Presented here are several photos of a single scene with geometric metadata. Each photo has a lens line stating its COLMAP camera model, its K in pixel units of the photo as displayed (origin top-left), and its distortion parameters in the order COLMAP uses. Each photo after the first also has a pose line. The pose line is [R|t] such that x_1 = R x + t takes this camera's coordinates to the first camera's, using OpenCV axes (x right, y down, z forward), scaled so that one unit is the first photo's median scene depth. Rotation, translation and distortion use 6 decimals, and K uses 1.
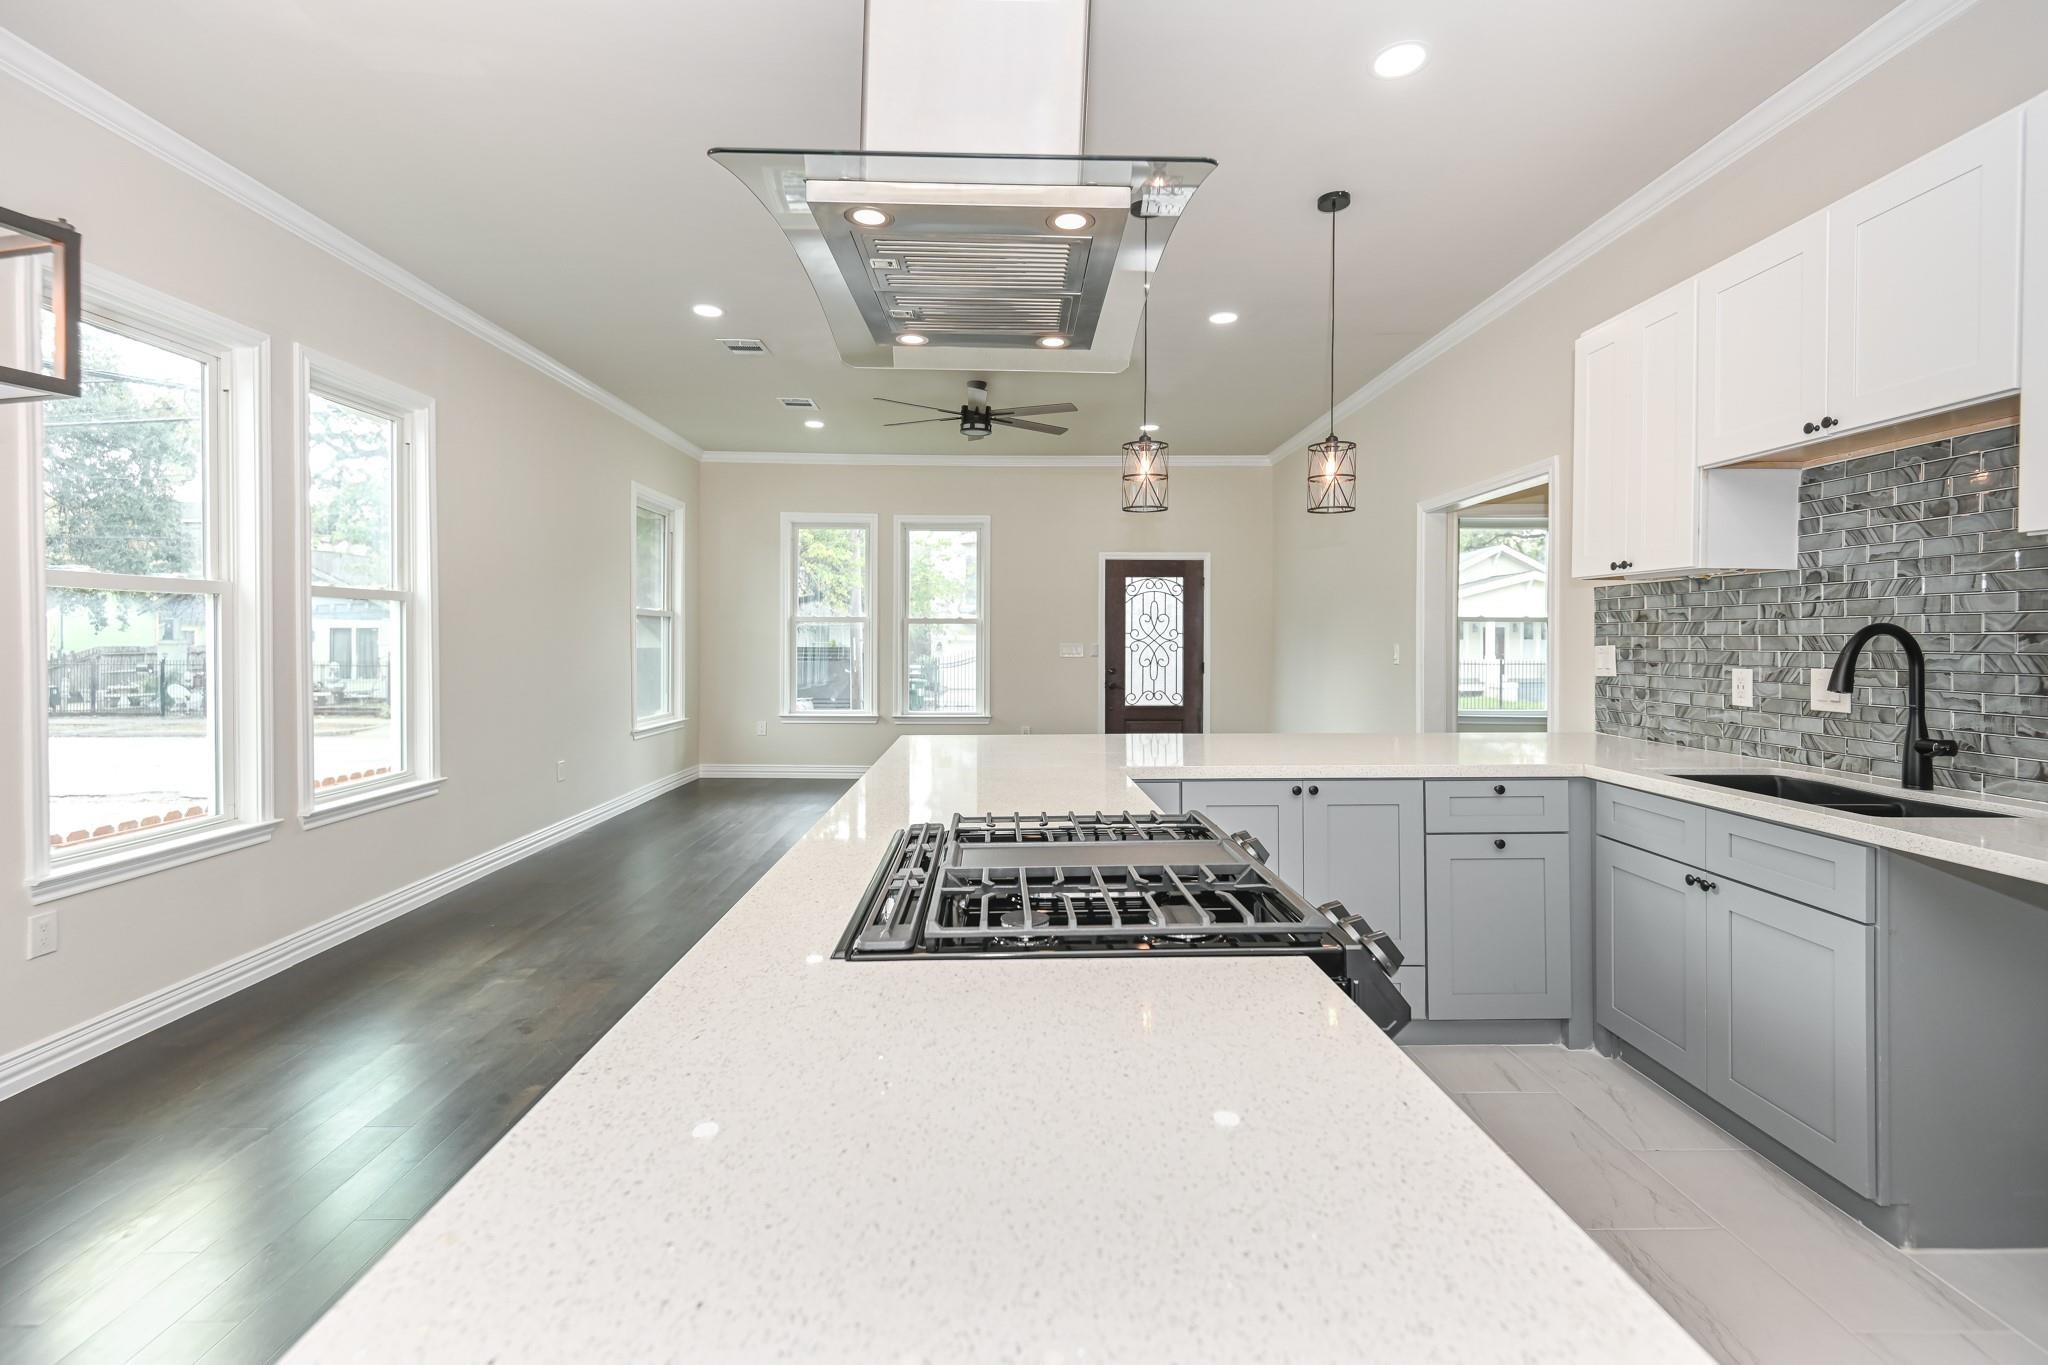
lens RADIAL K [[950.7, 0, 1008.9], [0, 950.7, 642.6], [0, 0, 1]] dist [0.020003, -0.010222]
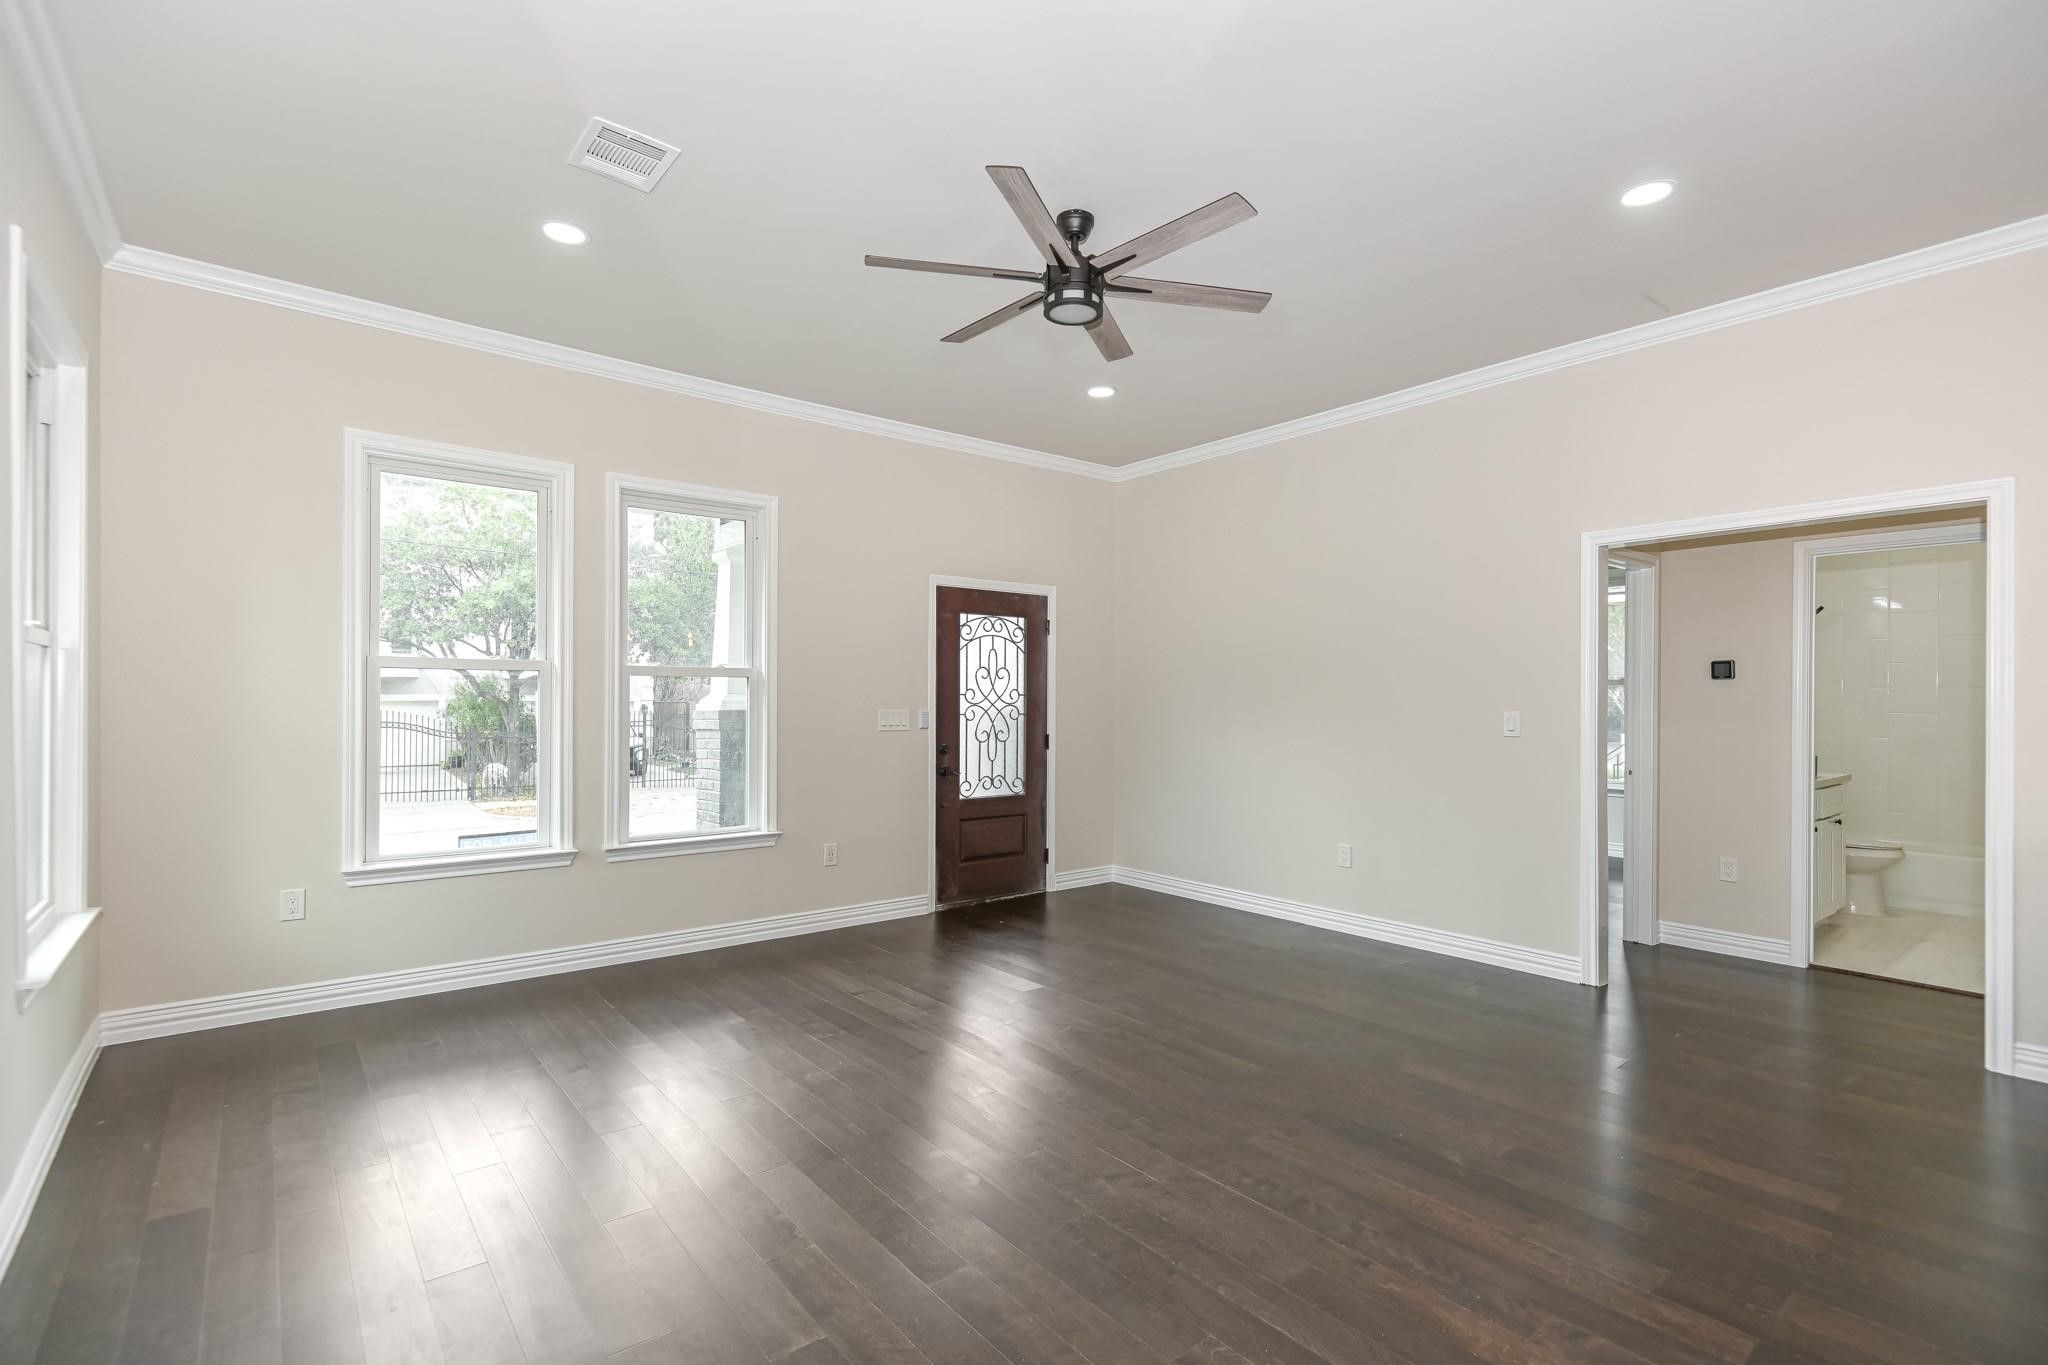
lens RADIAL K [[950.7, 0, 1025.1], [0, 950.7, 699.8], [0, 0, 1]] dist [0.020003, -0.010222]
pose [[0.770251, 0.000099, 0.637741, -0.663968], [0.001901, 0.999995, -0.002451, -0.009600], [-0.637738, 0.003100, 0.770247, 1.030133]]
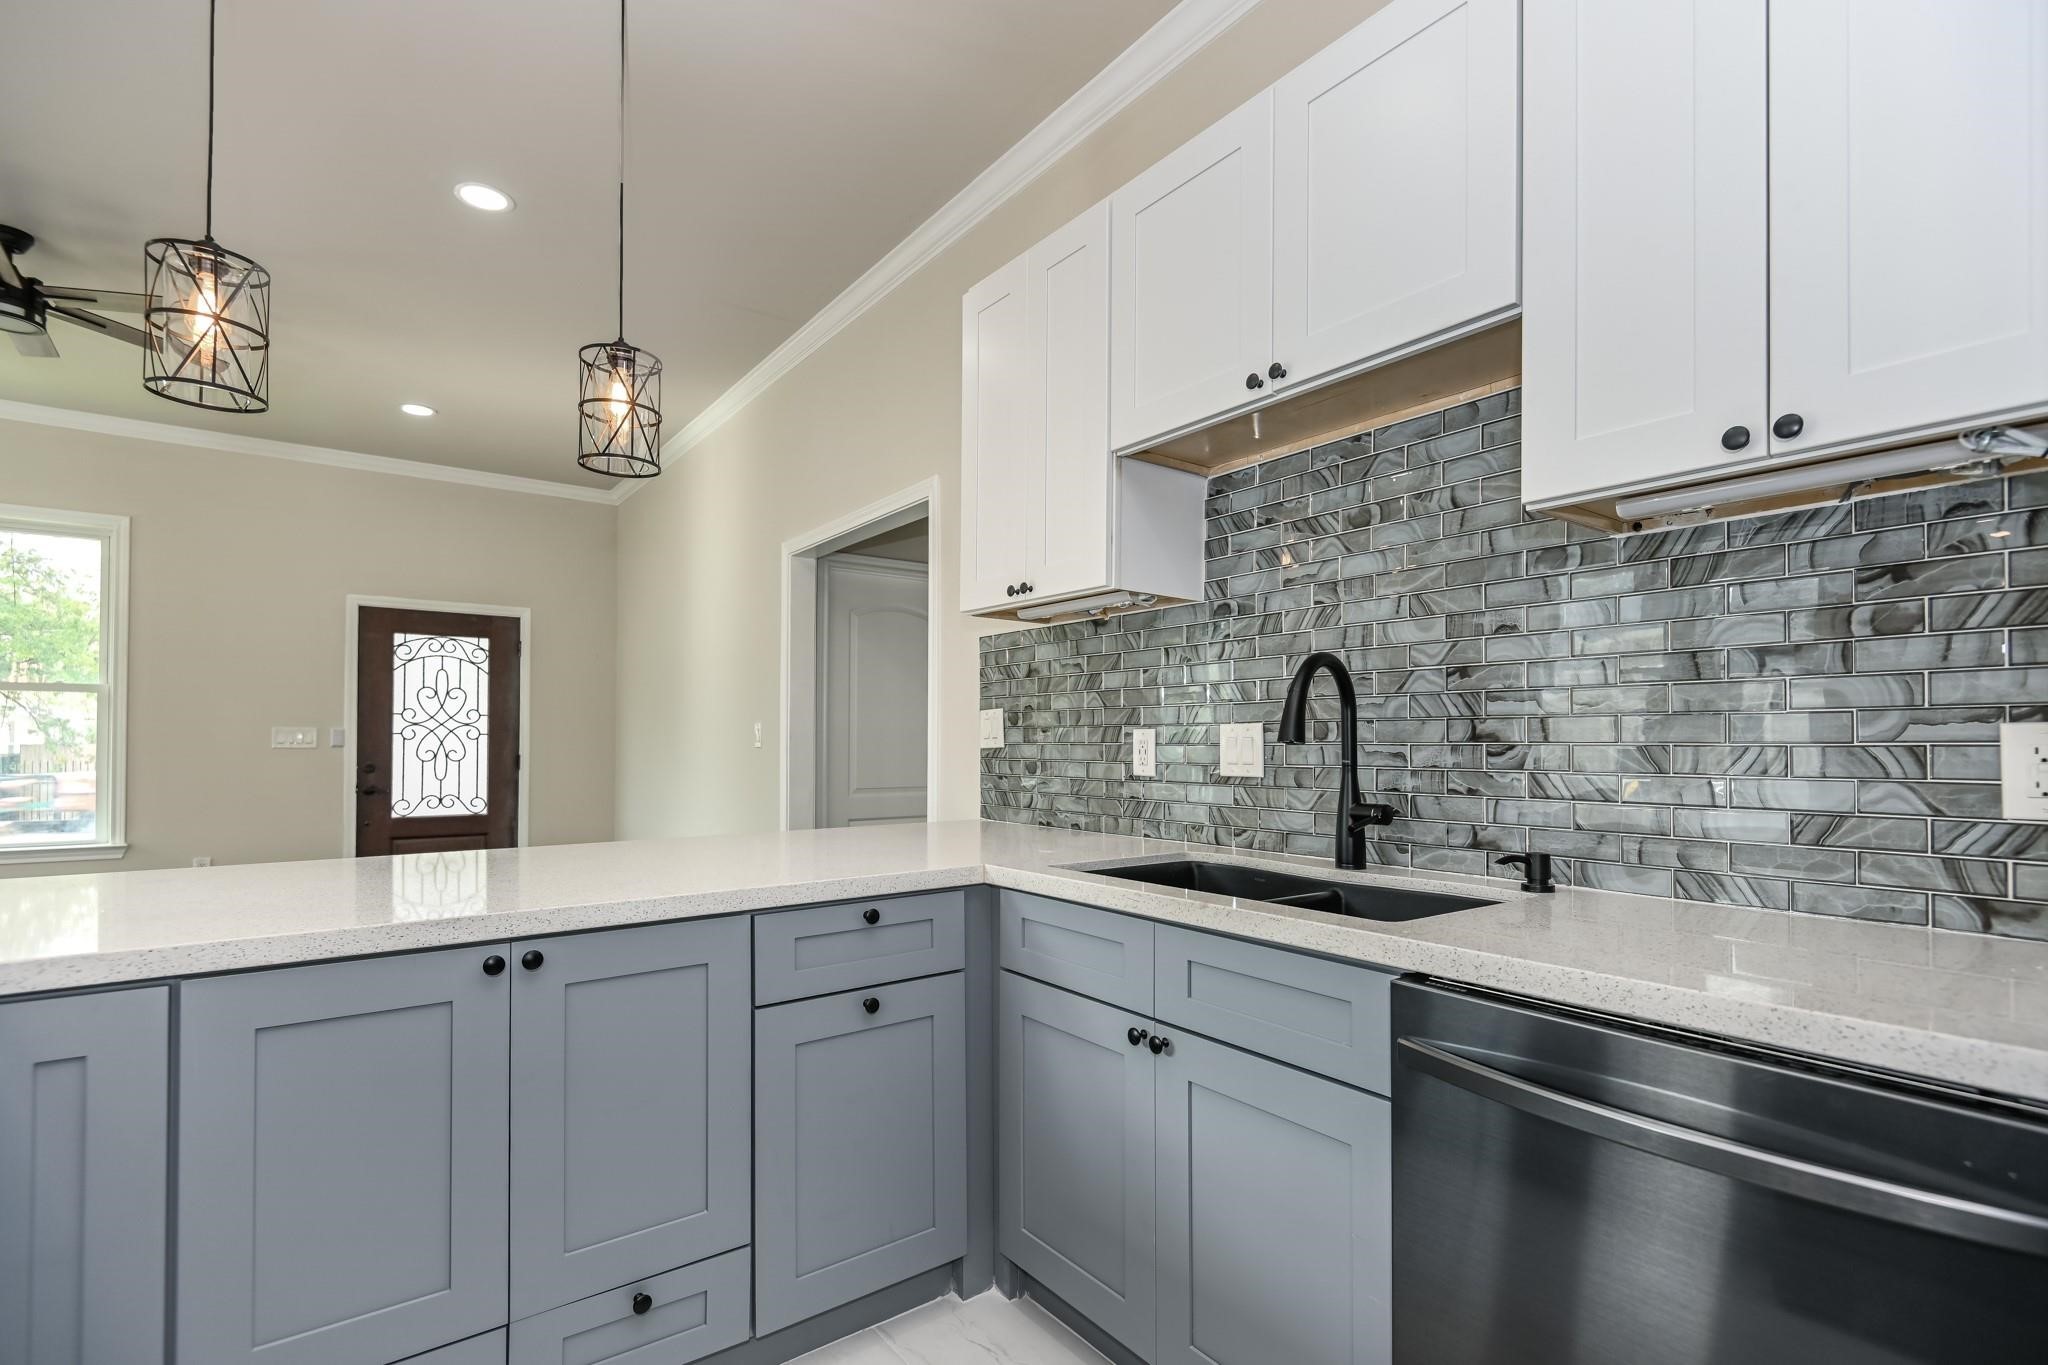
lens RADIAL K [[950.7, 0, 1037.9], [0, 950.7, 732.4], [0, 0, 1]] dist [0.020003, -0.010222]
pose [[0.799576, 0.007769, 0.600514, 0.186074], [0.001432, 0.999889, -0.014843, 0.035849], [-0.600563, 0.012728, 0.799476, 0.358271]]
